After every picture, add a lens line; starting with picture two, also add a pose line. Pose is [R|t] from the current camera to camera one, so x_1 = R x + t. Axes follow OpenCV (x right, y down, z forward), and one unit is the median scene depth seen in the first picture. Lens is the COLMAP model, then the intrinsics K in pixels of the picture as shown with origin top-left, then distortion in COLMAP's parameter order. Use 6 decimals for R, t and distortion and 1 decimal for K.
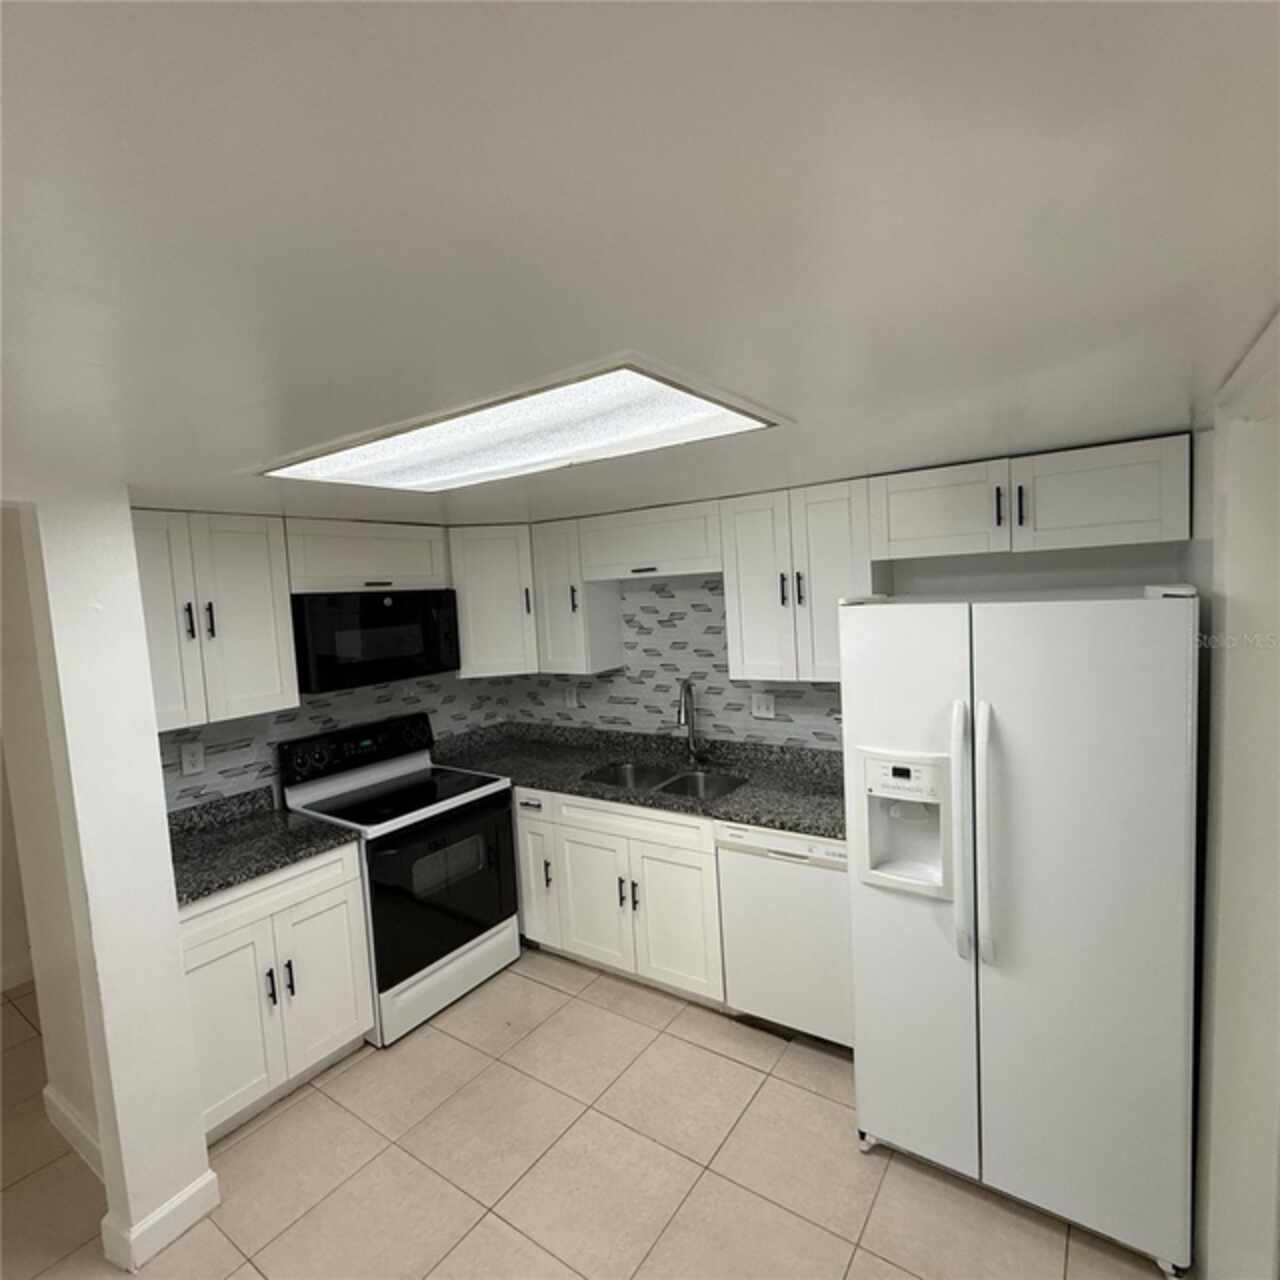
lens RADIAL K [[673.8, 0, 634.4], [0, 673.8, 645.4], [0, 0, 1]] dist [0.002029, -0.001460]
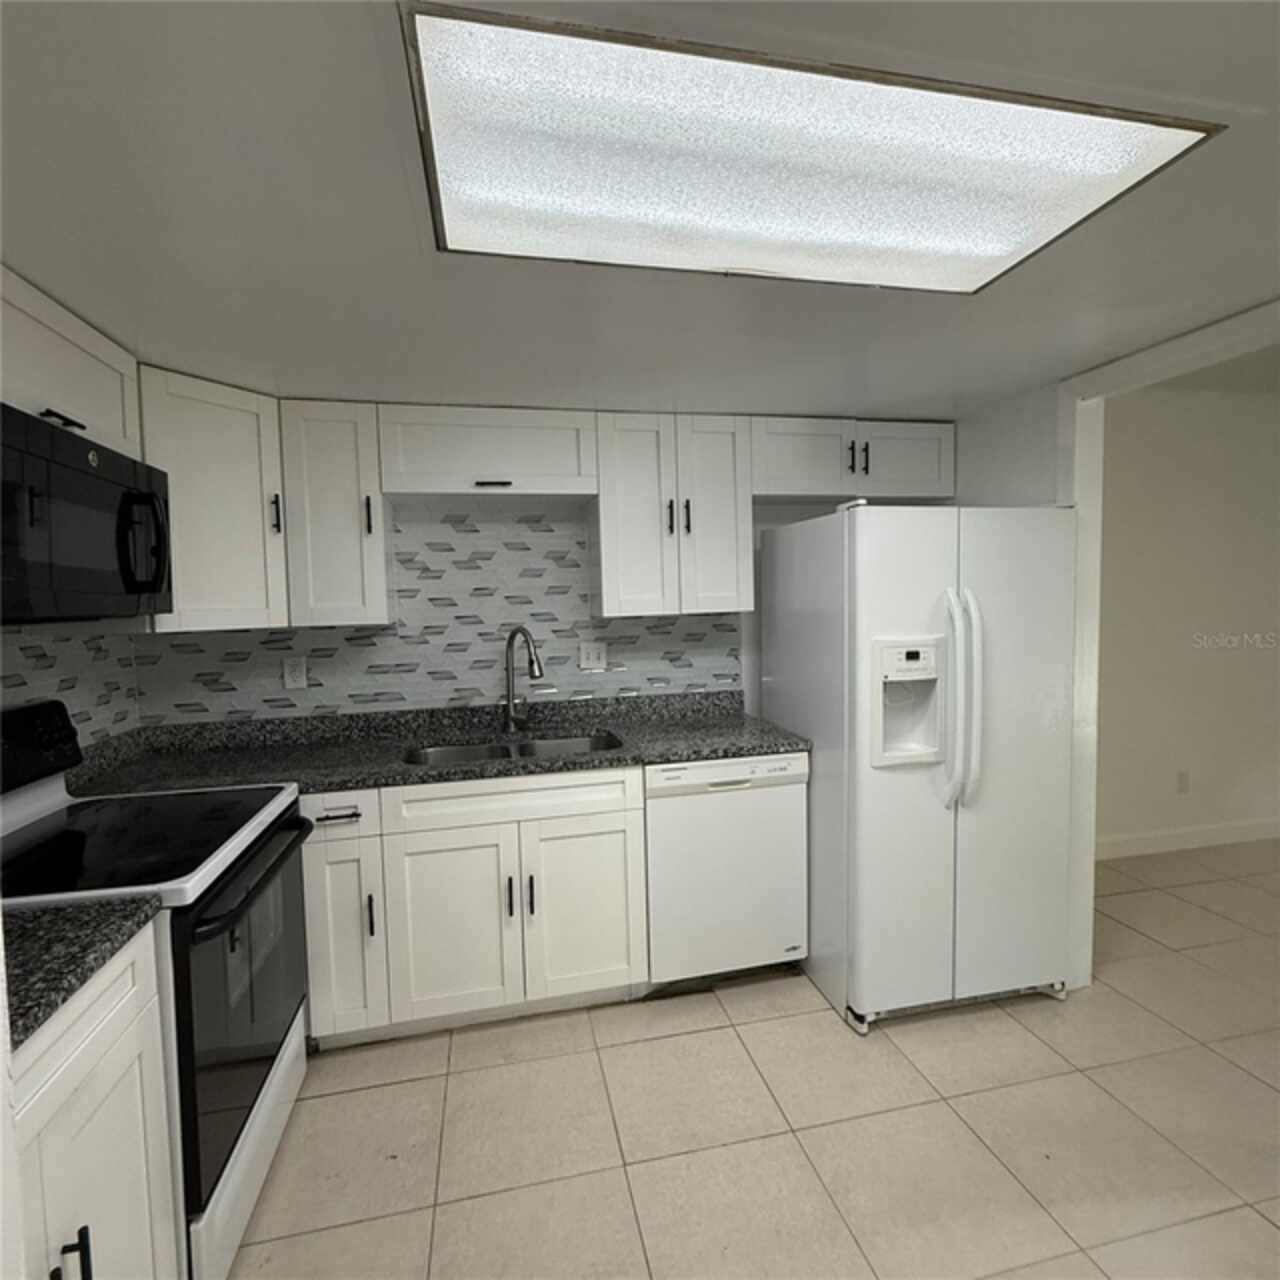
lens RADIAL K [[674.4, 0, 640.0], [0, 674.4, 640.0], [0, 0, 1]] dist [-0.000818, 0.000199]
pose [[0.670538, -0.004514, 0.741861, -0.448137], [0.052512, 0.997762, -0.041393, 0.110784], [-0.740014, 0.066712, 0.669275, 0.346990]]
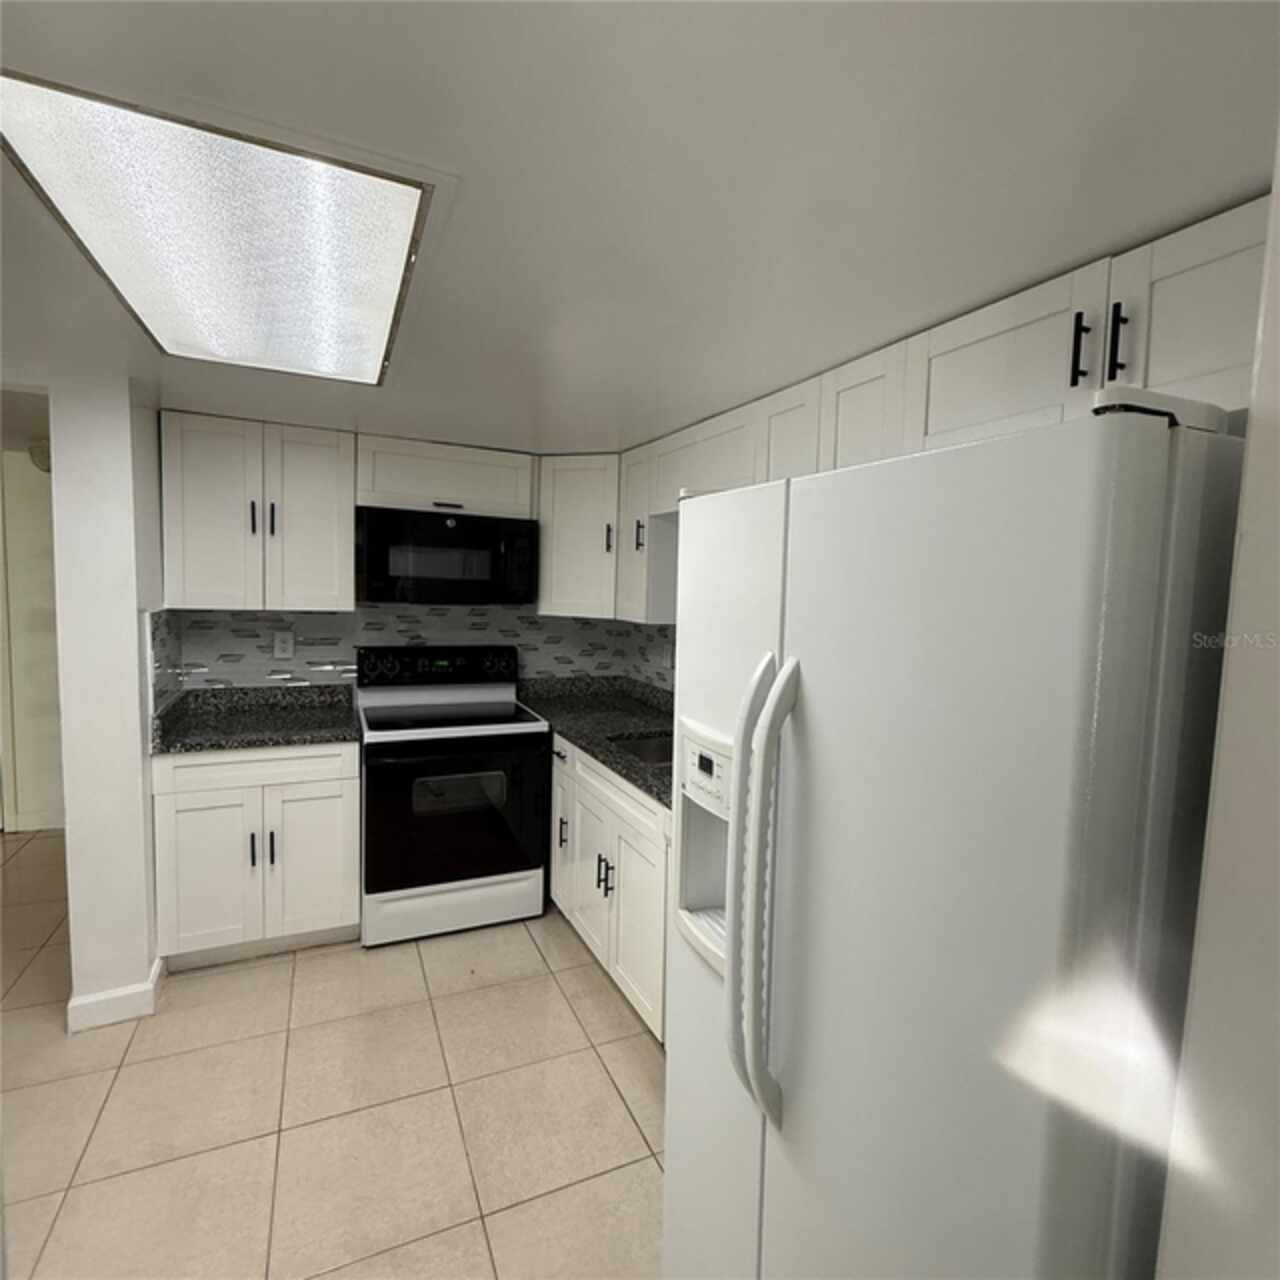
lens RADIAL K [[674.4, 0, 640.0], [0, 674.4, 640.0], [0, 0, 1]] dist [-0.000818, 0.000199]
pose [[0.861617, 0.125798, -0.491722, 0.379789], [-0.124530, 0.991582, 0.035471, 0.036237], [0.492045, 0.030672, 0.870029, 0.256063]]
